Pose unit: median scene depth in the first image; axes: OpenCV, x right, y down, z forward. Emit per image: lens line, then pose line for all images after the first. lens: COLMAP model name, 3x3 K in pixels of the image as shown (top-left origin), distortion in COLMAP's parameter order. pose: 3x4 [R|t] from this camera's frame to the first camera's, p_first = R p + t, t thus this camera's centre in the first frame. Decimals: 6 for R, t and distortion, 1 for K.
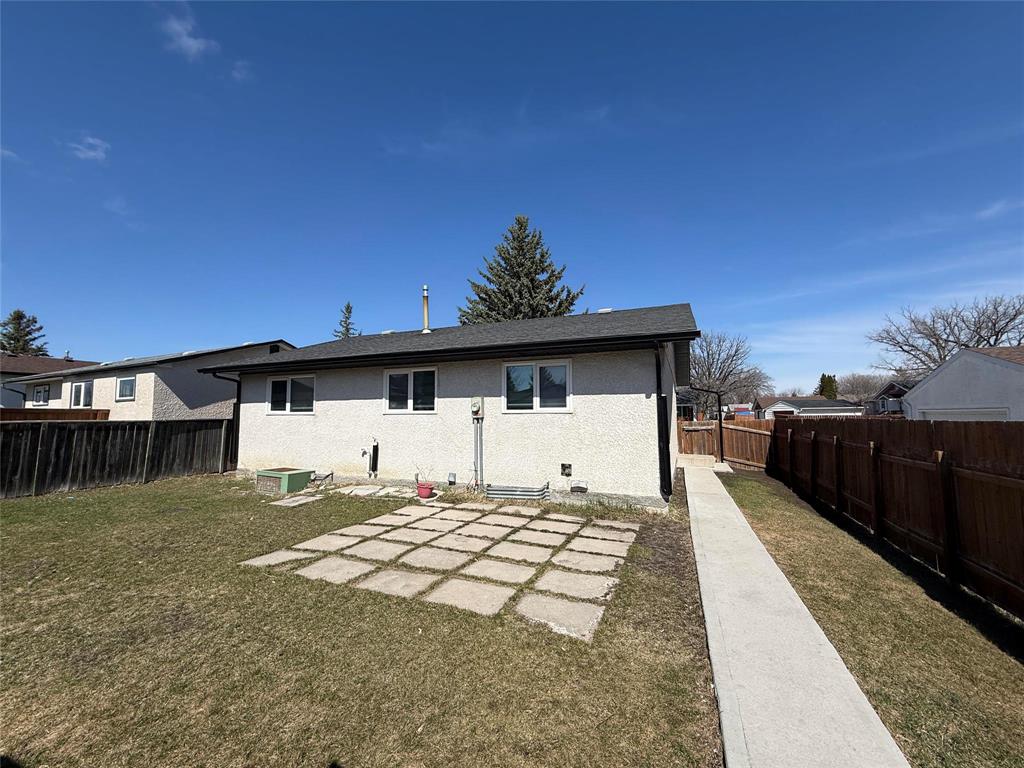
lens RADIAL K [[408.6, 0, 512.0], [0, 408.6, 384.0], [0, 0, 1]] dist [0.000099, -0.000437]
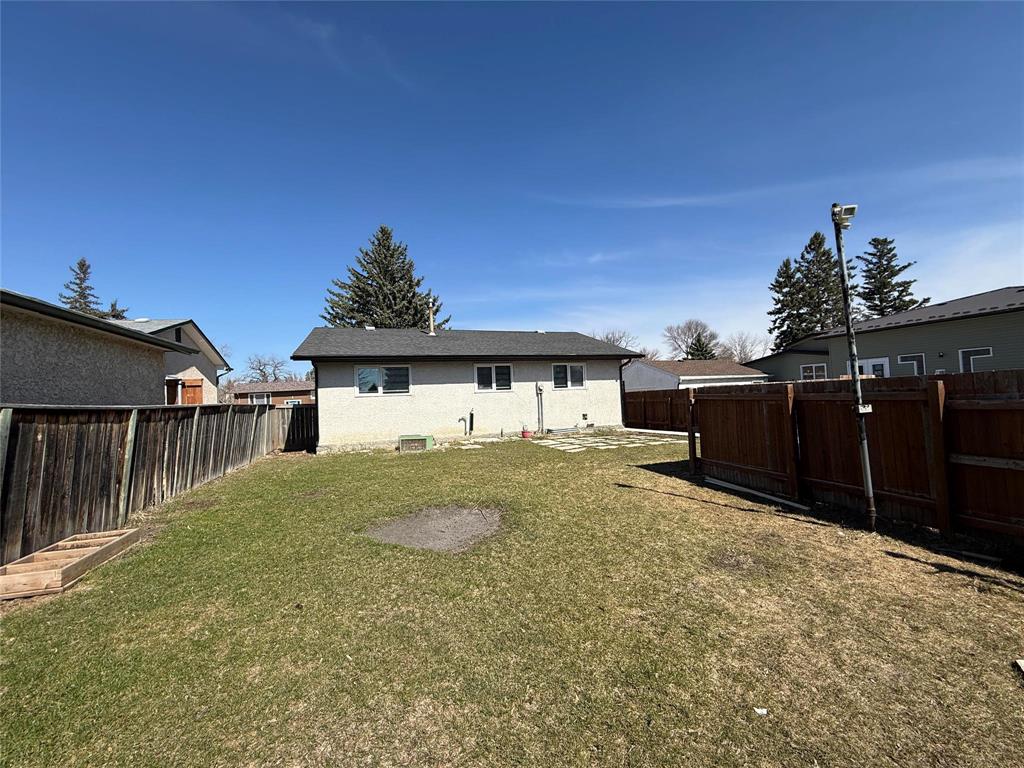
lens RADIAL K [[409.4, 0, 510.4], [0, 409.4, 382.4], [0, 0, 1]] dist [0.002110, -0.000085]
pose [[0.751663, 0.000770, 0.659547, -1.361120], [-0.012542, 0.999835, 0.013127, 0.013751], [-0.659428, -0.018139, 0.751549, -0.267888]]
